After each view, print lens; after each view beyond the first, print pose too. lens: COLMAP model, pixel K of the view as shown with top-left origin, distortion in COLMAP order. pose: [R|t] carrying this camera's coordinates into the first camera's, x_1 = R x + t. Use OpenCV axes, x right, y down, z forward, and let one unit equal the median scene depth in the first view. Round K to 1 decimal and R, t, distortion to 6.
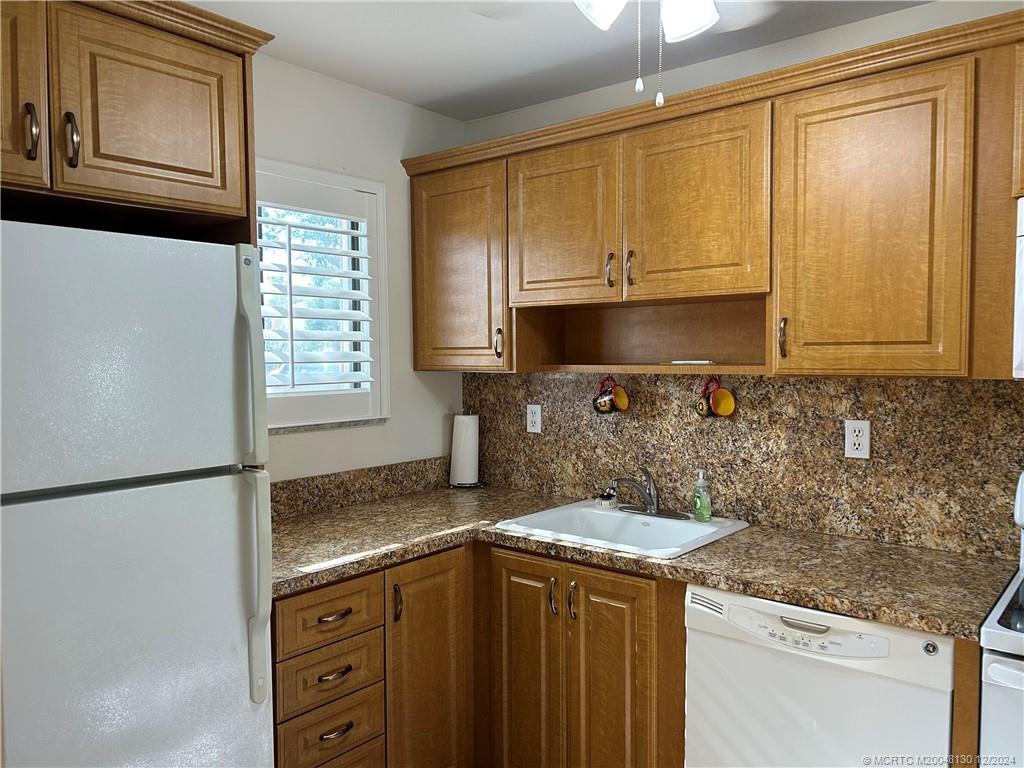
lens RADIAL K [[770.8, 0, 512.0], [0, 770.8, 384.0], [0, 0, 1]] dist [0.090830, -0.111980]
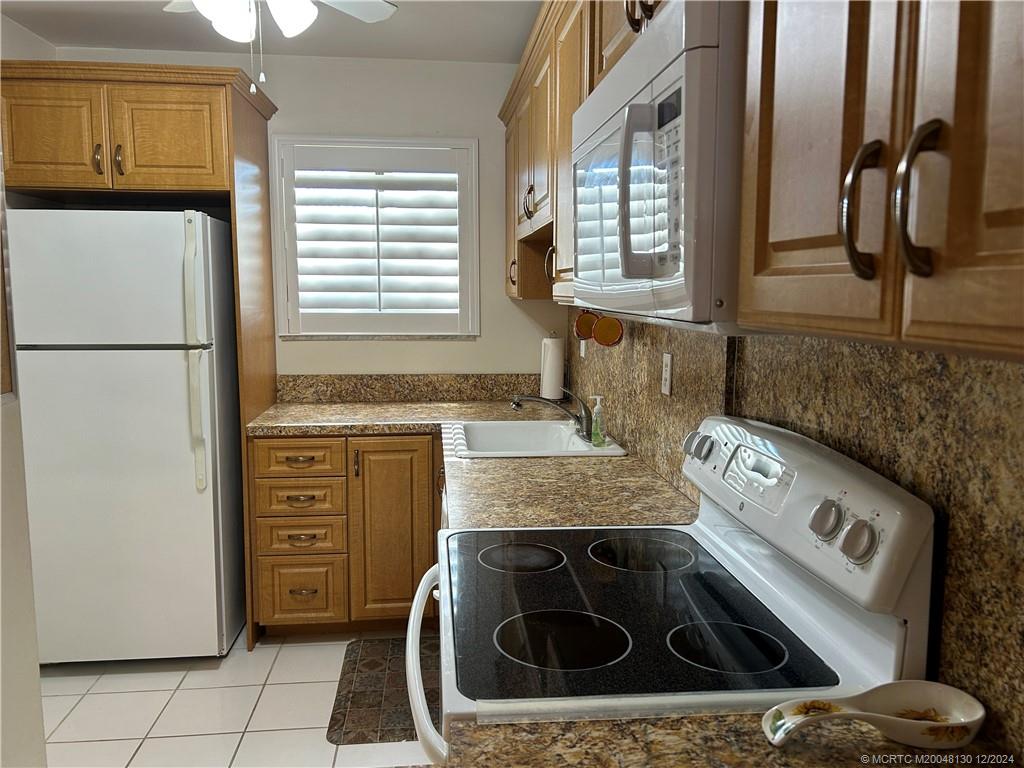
lens RADIAL K [[790.5, 0, 510.0], [0, 790.5, 364.8], [0, 0, 1]] dist [0.101144, -0.116563]
pose [[0.707615, 0.077512, -0.702334, 0.997083], [-0.037923, 0.996699, 0.071791, -0.001515], [0.705580, -0.024166, 0.708218, 0.202046]]
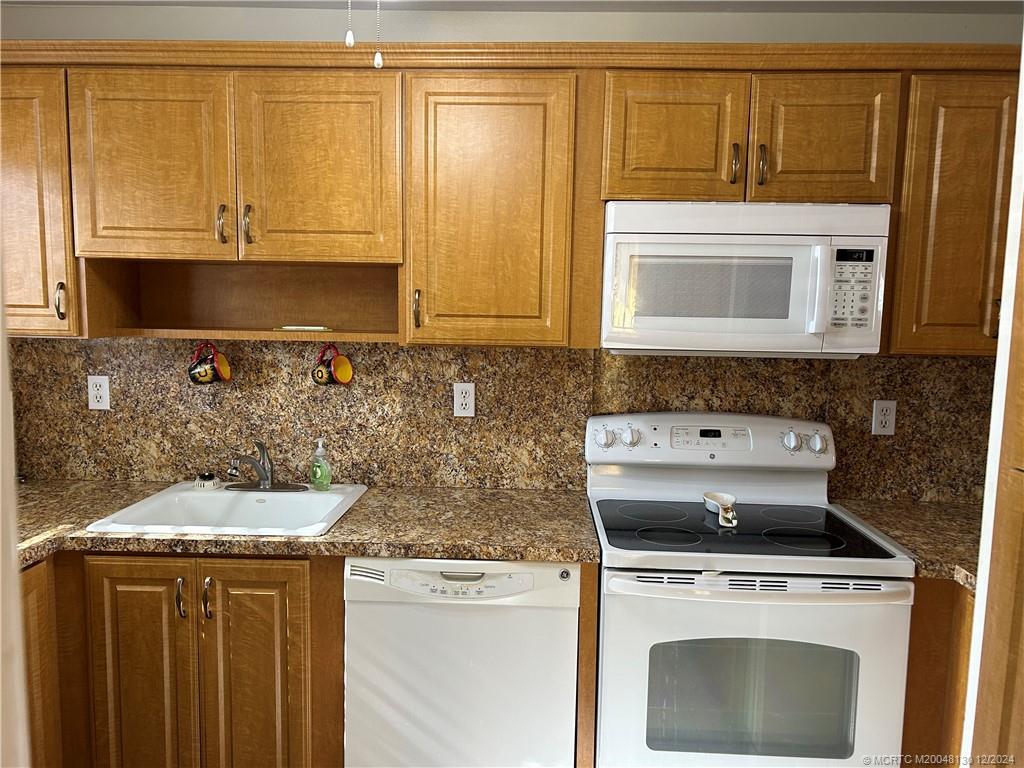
lens RADIAL K [[770.8, 0, 512.0], [0, 770.8, 384.0], [0, 0, 1]] dist [0.090830, -0.111980]
pose [[0.795822, -0.040825, 0.604153, -0.173316], [0.002645, 0.997950, 0.063950, -0.022973], [-0.605525, -0.049295, 0.794298, 0.087548]]
